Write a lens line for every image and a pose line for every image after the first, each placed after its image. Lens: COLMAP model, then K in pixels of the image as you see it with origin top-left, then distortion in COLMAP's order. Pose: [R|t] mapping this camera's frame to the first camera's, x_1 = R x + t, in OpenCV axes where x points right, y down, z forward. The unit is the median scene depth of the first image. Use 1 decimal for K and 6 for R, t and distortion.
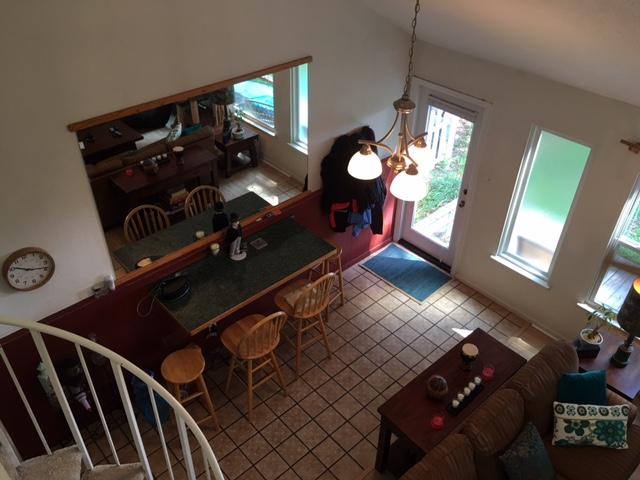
lens RADIAL K [[540.3, 0, 320.3], [0, 540.3, 237.2], [0, 0, 1]] dist [0.059599, -0.084203]
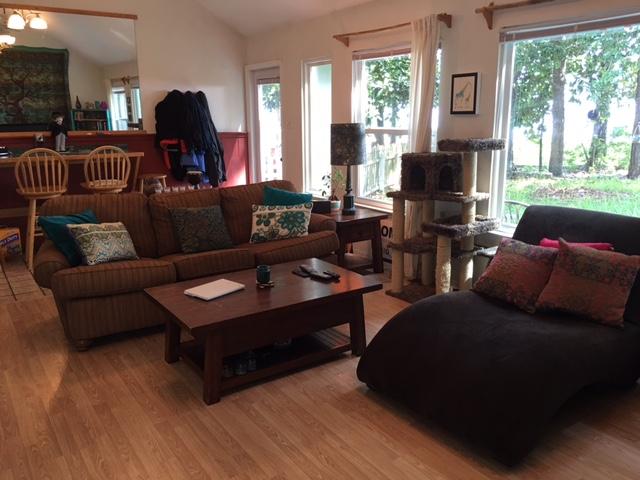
lens RADIAL K [[540.3, 0, 323.2], [0, 540.3, 237.7], [0, 0, 1]] dist [0.059599, -0.084203]
pose [[0.990998, 0.006523, -0.133721, 0.736616], [-0.060790, 0.911837, -0.406027, 0.826693], [0.119283, 0.410501, 0.904025, 0.022138]]
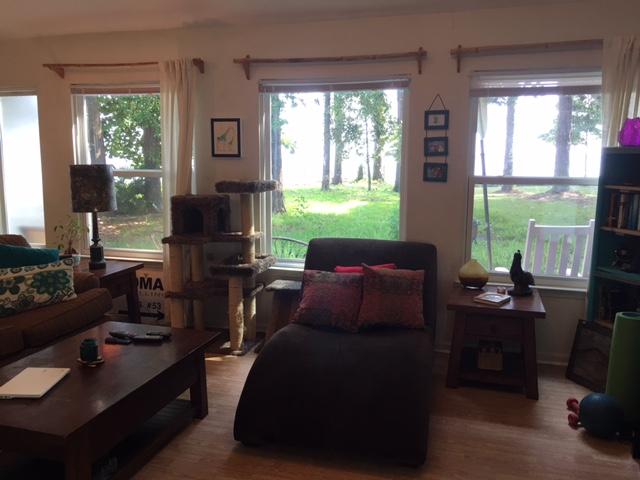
lens RADIAL K [[540.3, 0, 325.4], [0, 540.3, 236.3], [0, 0, 1]] dist [0.059599, -0.084203]
pose [[0.847901, -0.084509, 0.523375, 0.446188], [0.323238, 0.864900, -0.384011, 0.776938], [-0.420215, 0.494778, 0.760667, 0.084980]]
